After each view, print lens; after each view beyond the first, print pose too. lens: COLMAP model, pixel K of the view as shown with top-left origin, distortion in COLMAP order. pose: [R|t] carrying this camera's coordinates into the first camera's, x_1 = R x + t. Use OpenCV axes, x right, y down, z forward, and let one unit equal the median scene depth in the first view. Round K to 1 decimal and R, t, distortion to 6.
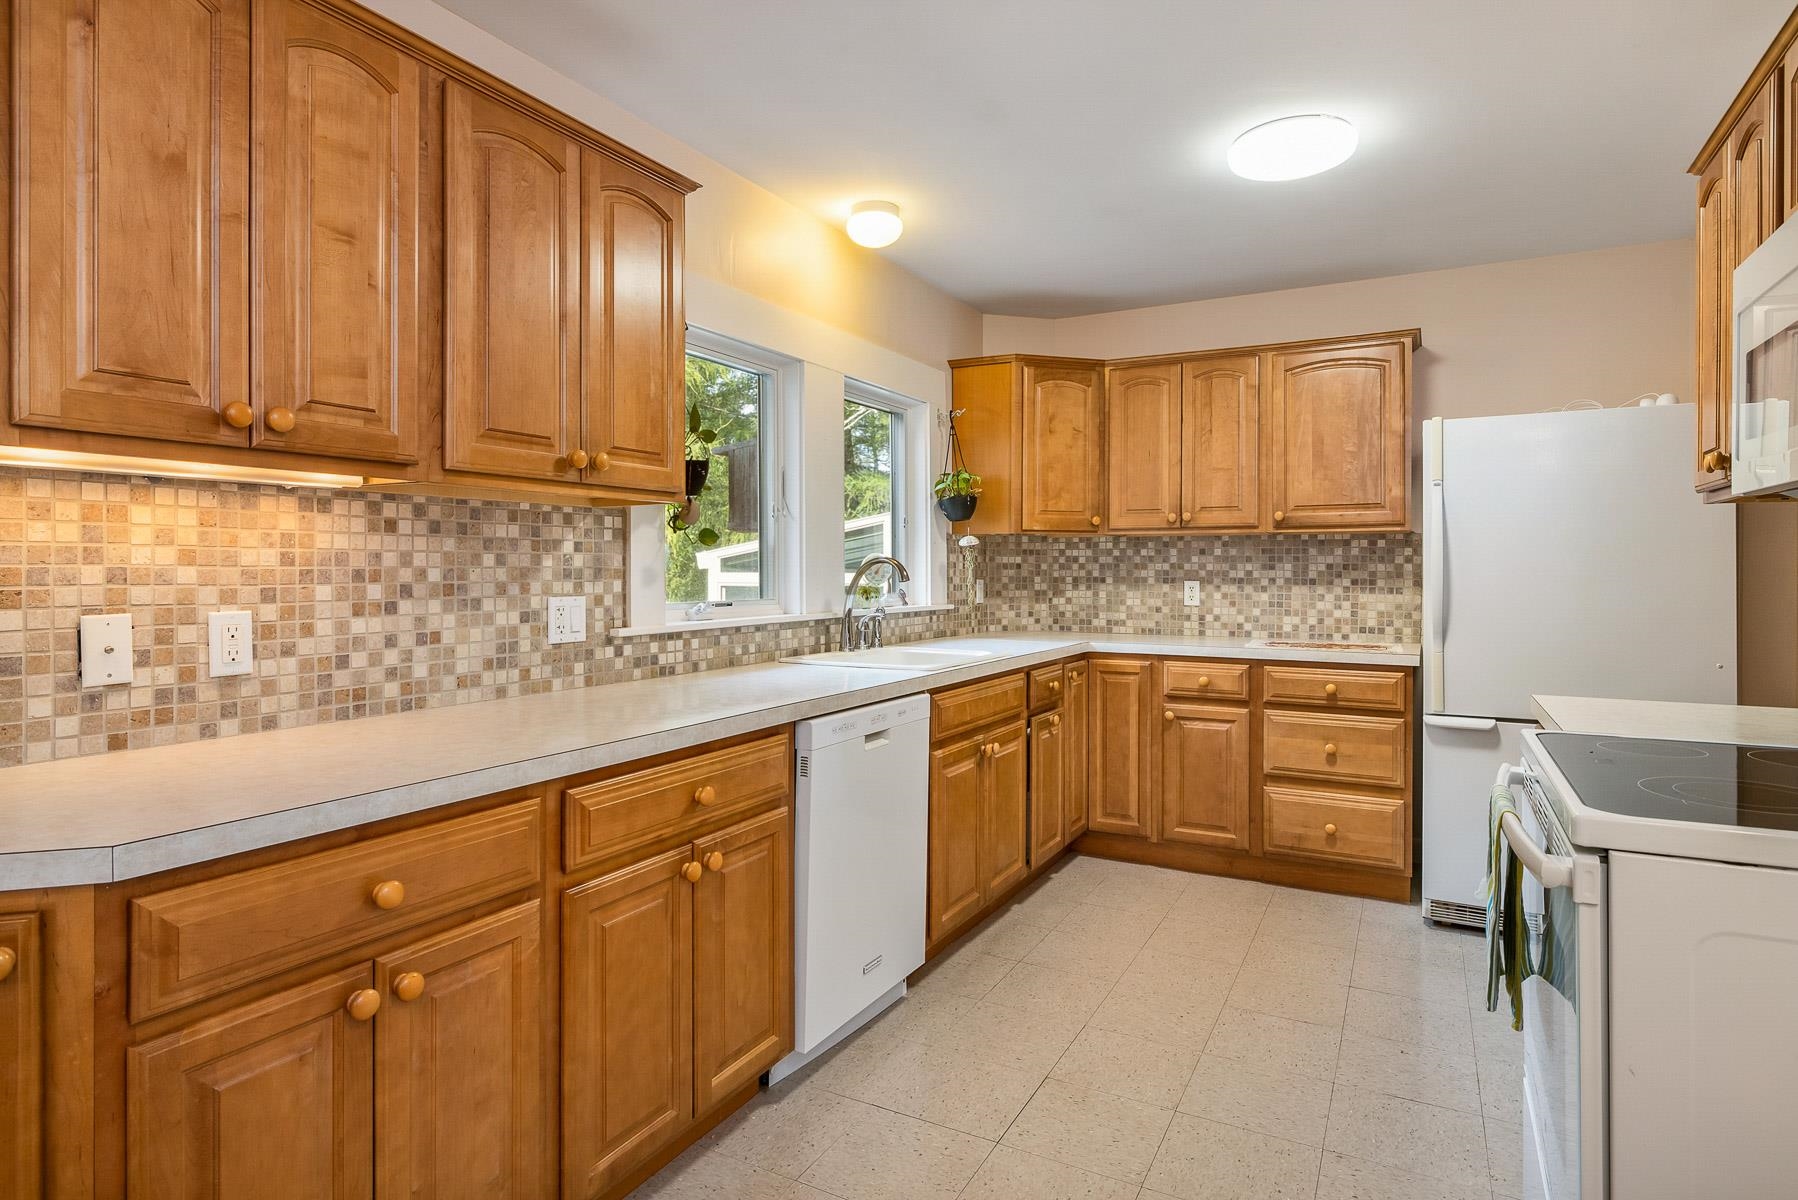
lens RADIAL K [[966.9, 0, 906.6], [0, 966.9, 567.8], [0, 0, 1]] dist [-0.002561, 0.000214]
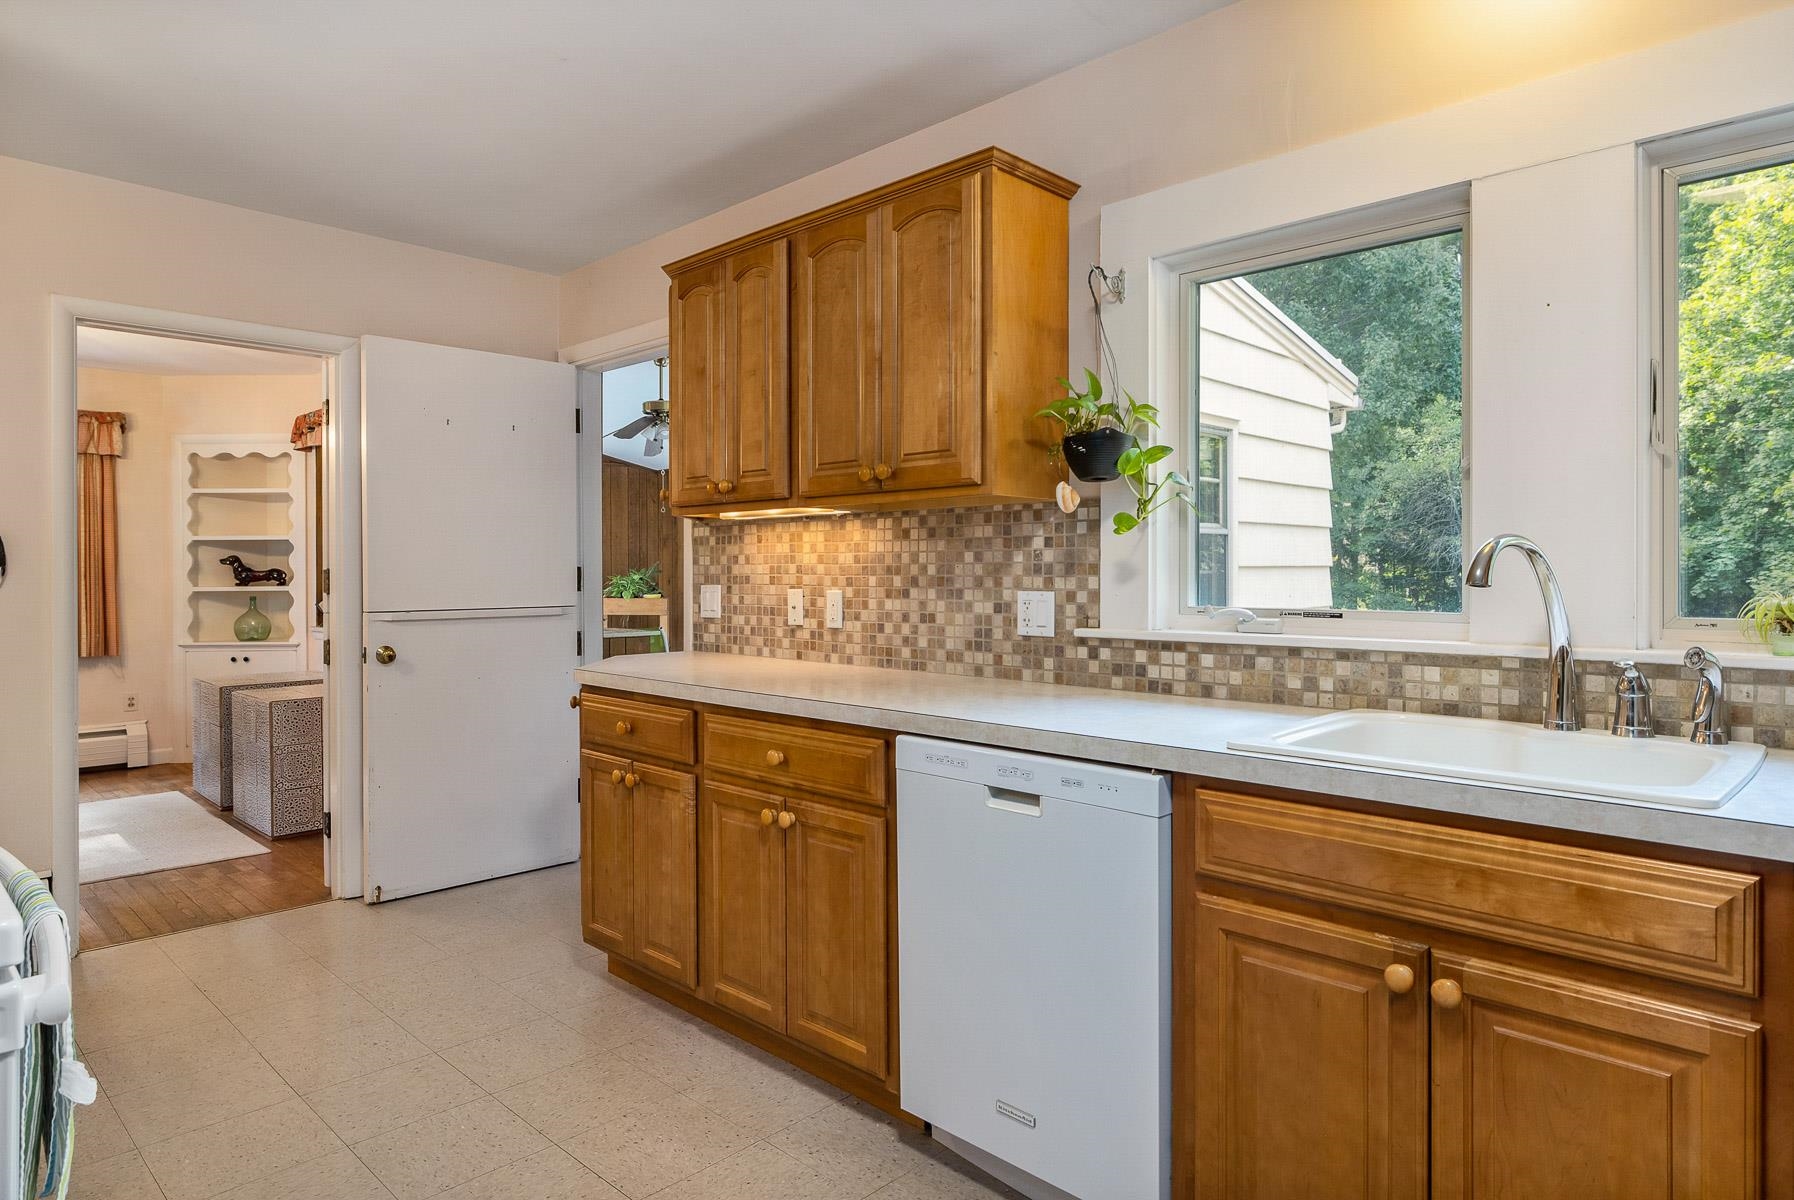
lens RADIAL K [[1080.9, 0, 904.5], [0, 1080.9, 567.0], [0, 0, 1]] dist [-0.000143, -0.000146]
pose [[-0.284077, -0.000679, -0.958801, 0.859600], [0.005121, 0.999984, -0.002225, 0.006565], [0.958788, -0.005542, -0.284069, 1.302175]]
